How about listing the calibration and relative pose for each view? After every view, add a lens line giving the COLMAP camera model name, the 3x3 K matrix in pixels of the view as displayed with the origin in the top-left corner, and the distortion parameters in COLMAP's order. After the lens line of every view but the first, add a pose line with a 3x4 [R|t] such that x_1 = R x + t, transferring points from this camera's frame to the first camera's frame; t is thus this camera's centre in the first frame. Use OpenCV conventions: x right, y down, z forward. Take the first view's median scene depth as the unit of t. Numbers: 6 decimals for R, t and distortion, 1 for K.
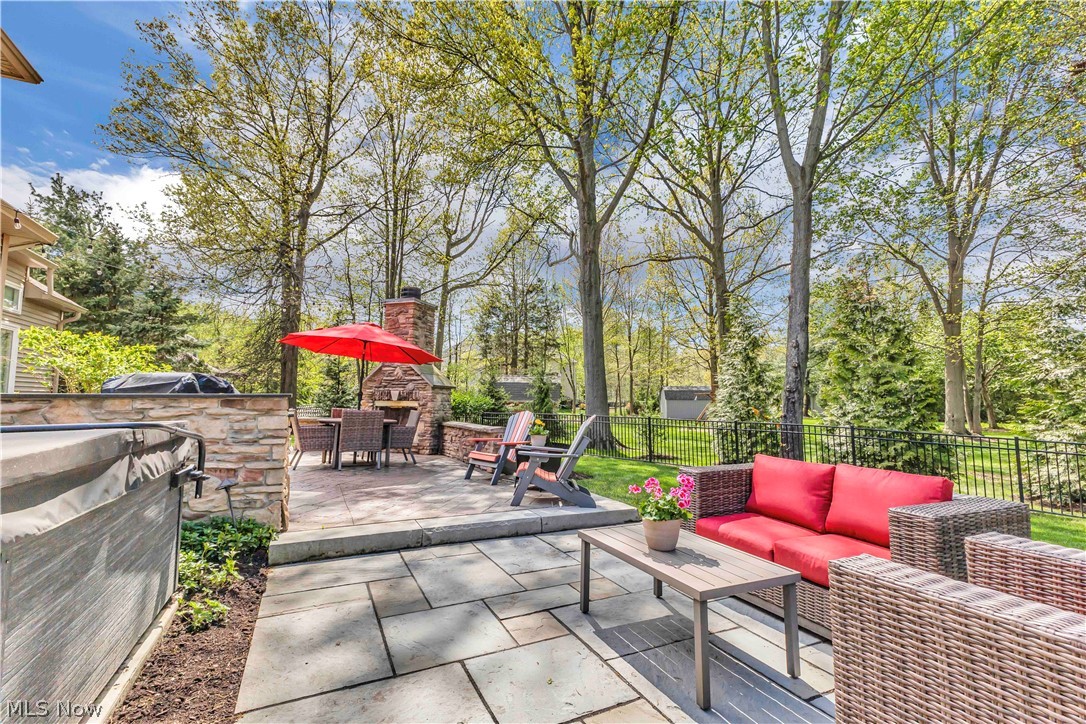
lens RADIAL K [[475.7, 0, 541.3], [0, 475.7, 354.2], [0, 0, 1]] dist [0.015869, 0.000500]
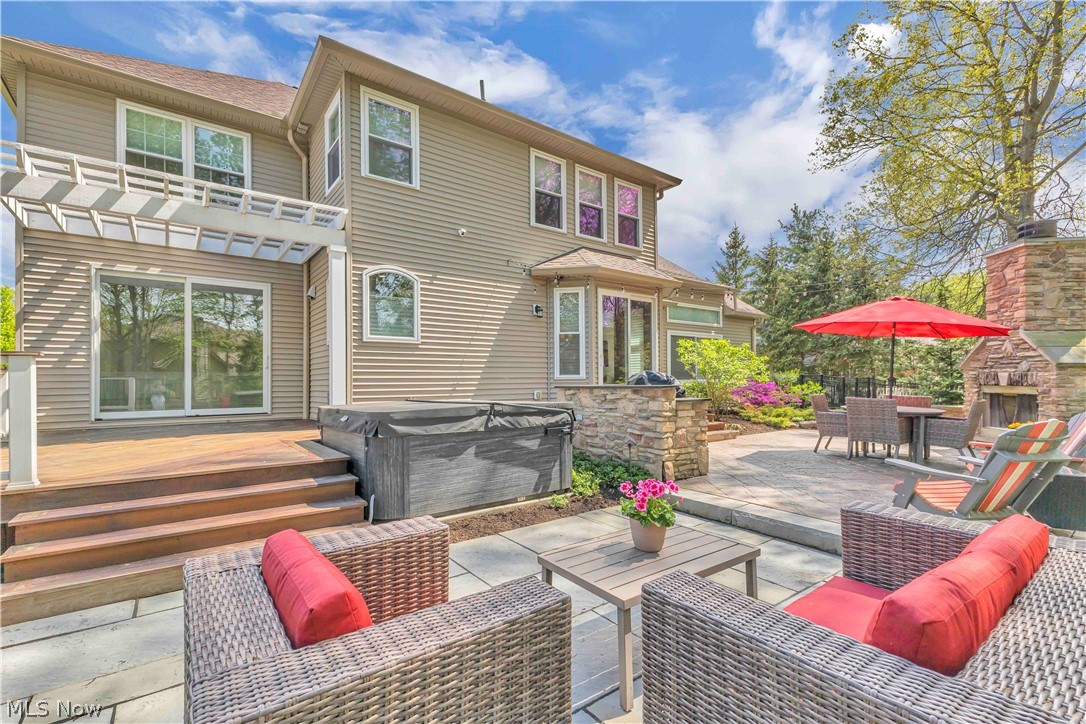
lens RADIAL K [[475.7, 0, 542.4], [0, 475.7, 372.5], [0, 0, 1]] dist [0.015869, 0.000500]
pose [[0.192454, -0.021126, -0.981079, 0.299711], [0.101995, 0.994784, -0.001413, 0.005009], [0.975991, -0.099793, 0.193605, 0.161178]]
